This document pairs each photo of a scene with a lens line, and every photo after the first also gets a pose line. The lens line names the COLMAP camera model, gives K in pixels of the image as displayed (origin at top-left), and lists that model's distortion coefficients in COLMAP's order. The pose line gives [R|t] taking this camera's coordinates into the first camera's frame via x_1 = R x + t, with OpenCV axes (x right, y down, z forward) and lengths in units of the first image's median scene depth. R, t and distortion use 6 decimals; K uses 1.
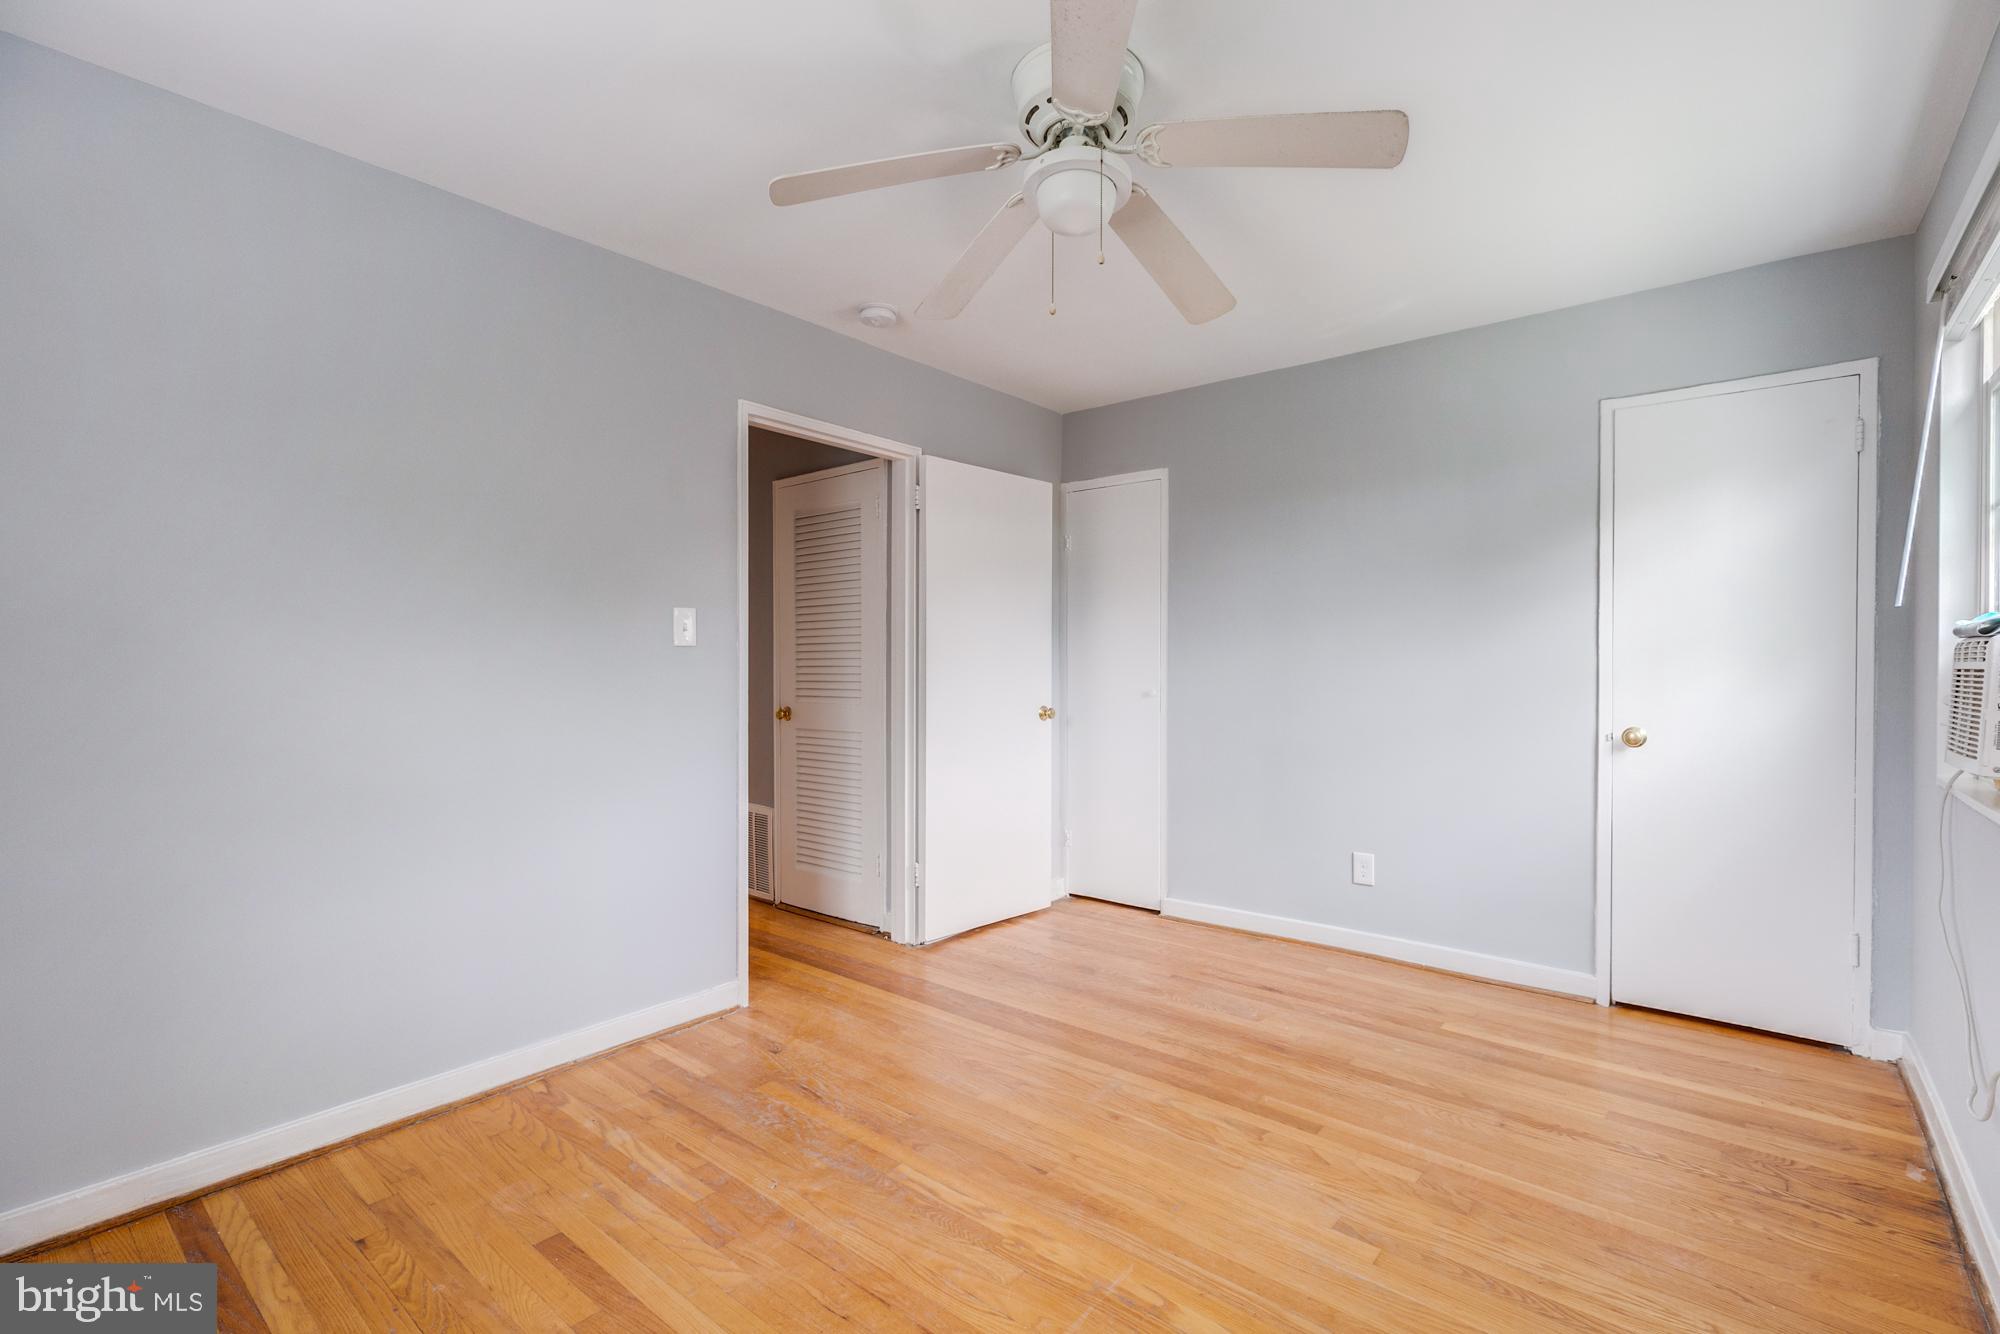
lens RADIAL K [[901.3, 0, 1000.0], [0, 901.3, 662.6], [0, 0, 1]] dist [0.011228, -0.001305]
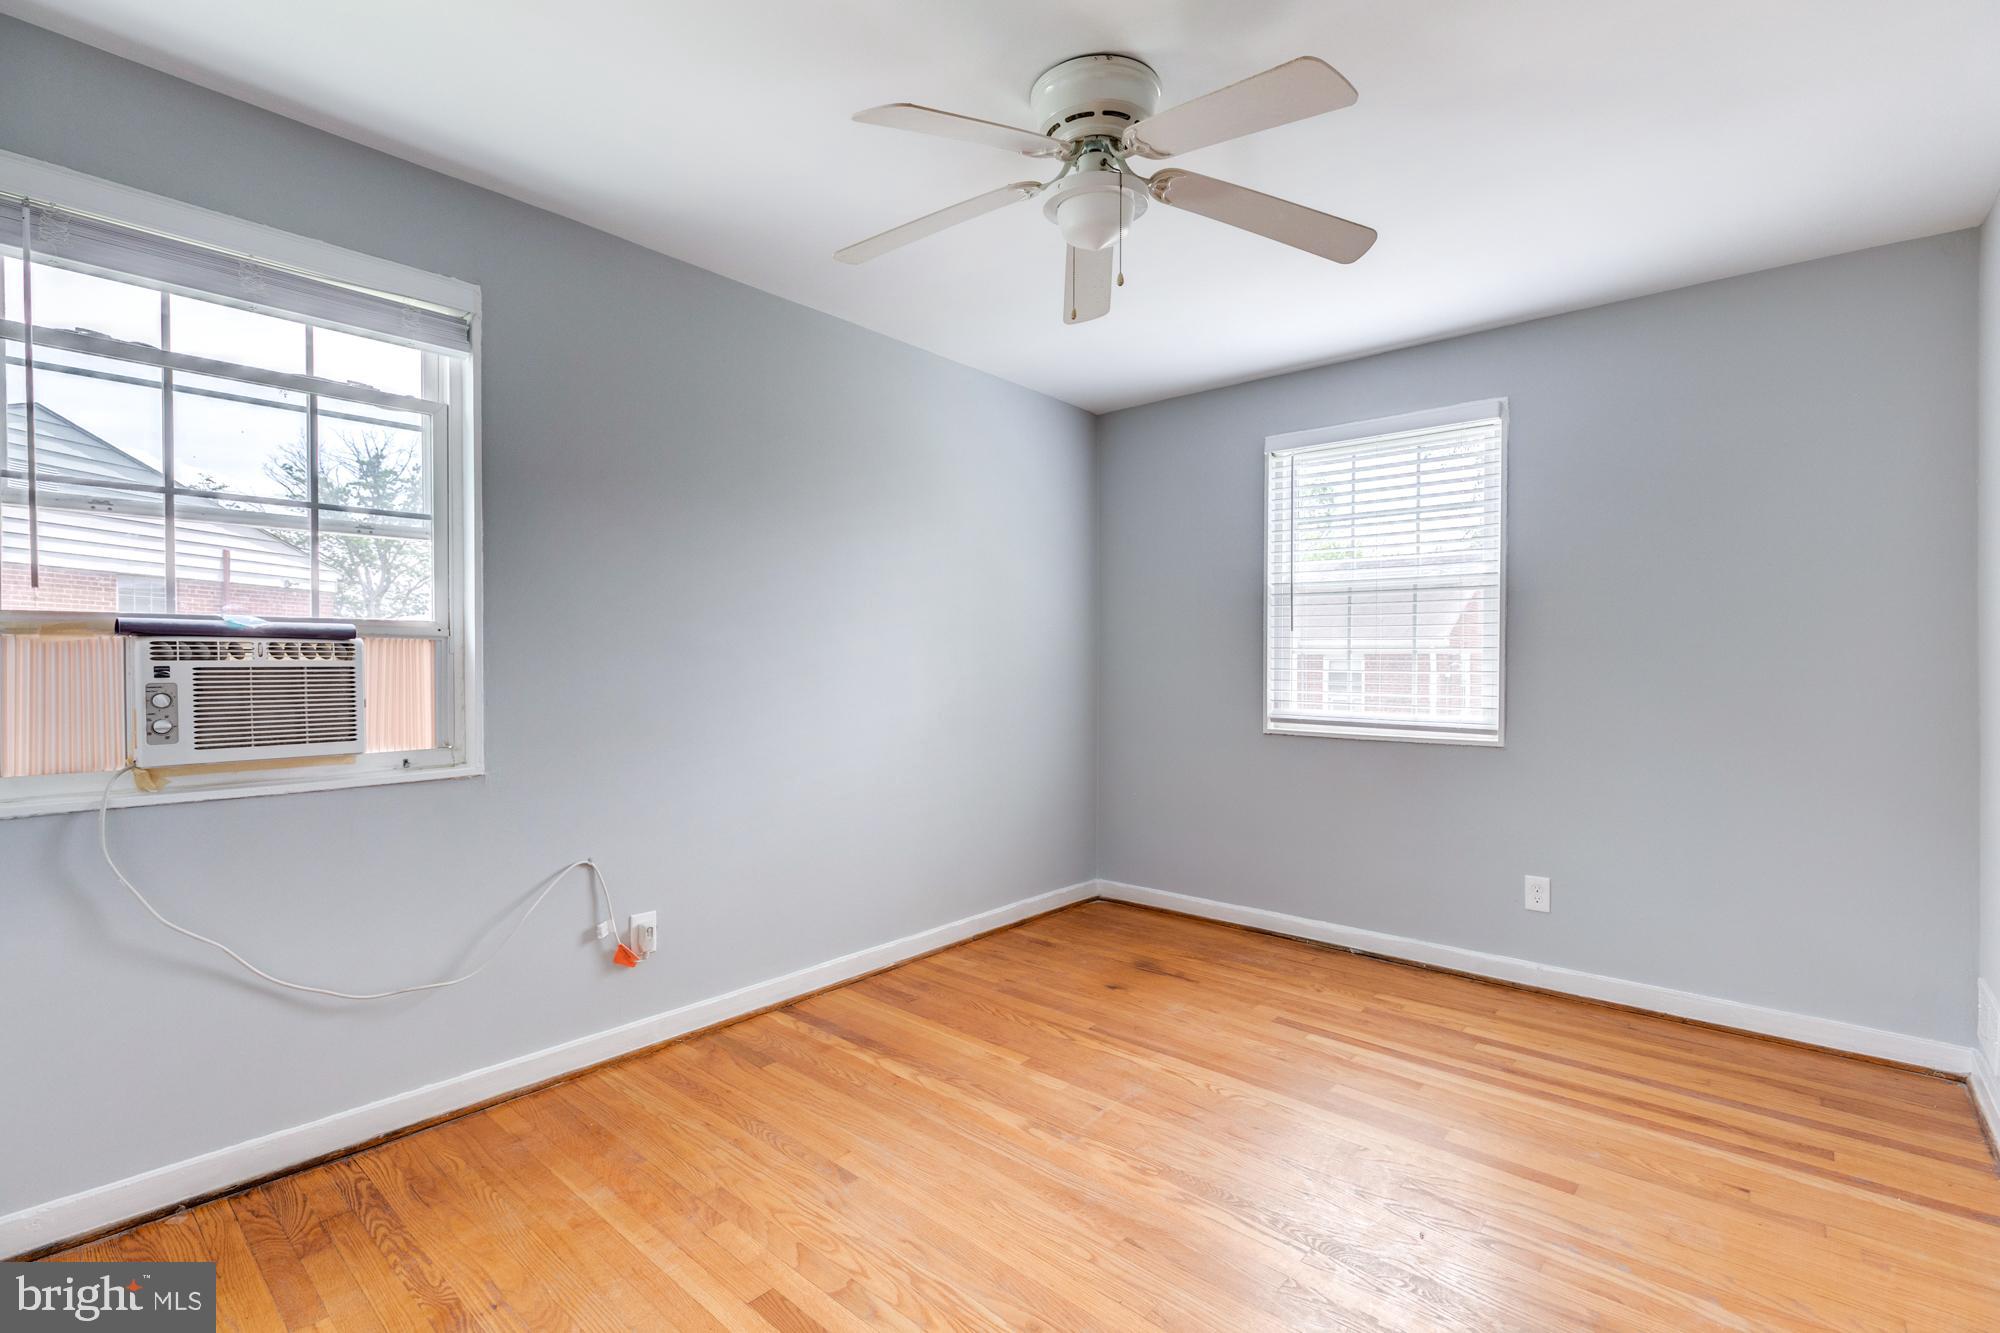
lens RADIAL K [[901.3, 0, 1008.9], [0, 901.3, 679.5], [0, 0, 1]] dist [0.011228, -0.001305]
pose [[-0.999845, -0.002544, 0.017404, 0.164956], [-0.002113, 0.999693, 0.024701, -0.007426], [-0.017461, 0.024660, -0.999543, 2.051115]]
